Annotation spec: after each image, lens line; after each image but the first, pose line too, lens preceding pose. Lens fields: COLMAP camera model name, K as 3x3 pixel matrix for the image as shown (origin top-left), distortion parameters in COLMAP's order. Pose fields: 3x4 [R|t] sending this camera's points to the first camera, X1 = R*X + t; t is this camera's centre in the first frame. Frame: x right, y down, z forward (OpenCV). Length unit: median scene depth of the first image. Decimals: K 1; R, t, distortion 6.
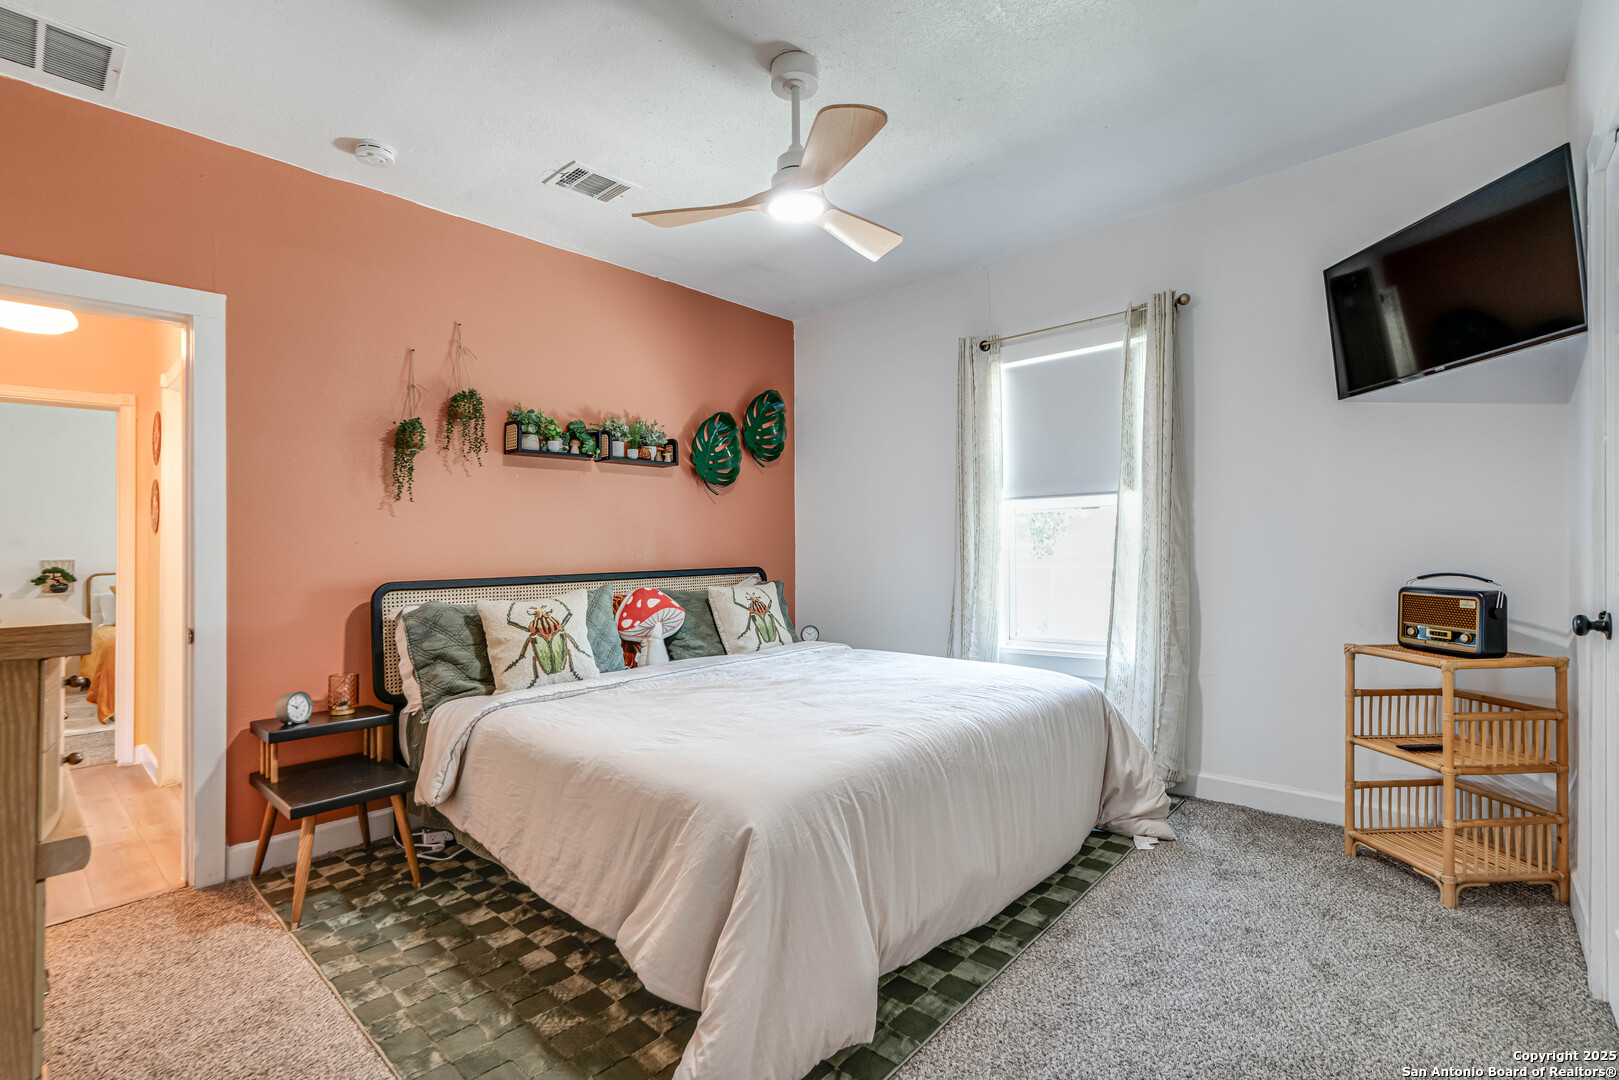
lens RADIAL K [[739.6, 0, 793.9], [0, 739.6, 541.7], [0, 0, 1]] dist [-0.001353, -0.000386]
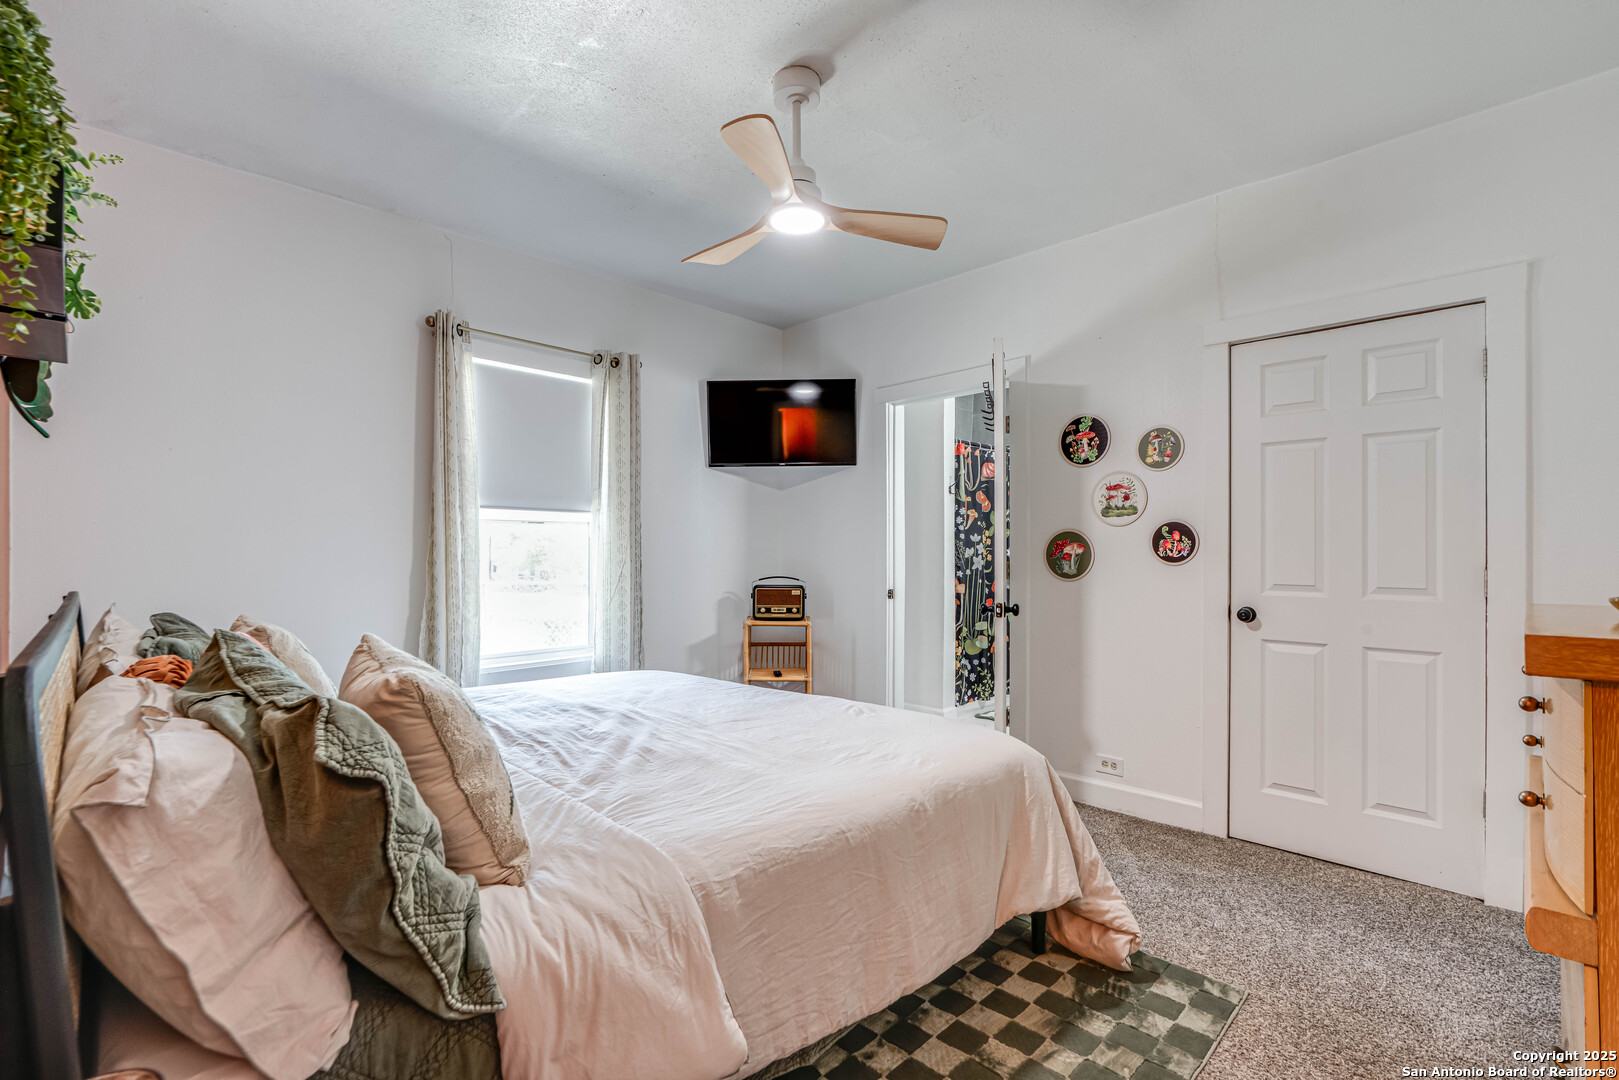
lens RADIAL K [[739.6, 0, 793.1], [0, 739.6, 554.6], [0, 0, 1]] dist [-0.001353, -0.000386]
pose [[0.049976, 0.017514, 0.998597, -0.952482], [-0.008518, 0.999817, -0.017109, 0.020741], [-0.998714, -0.007651, 0.050116, 0.903695]]
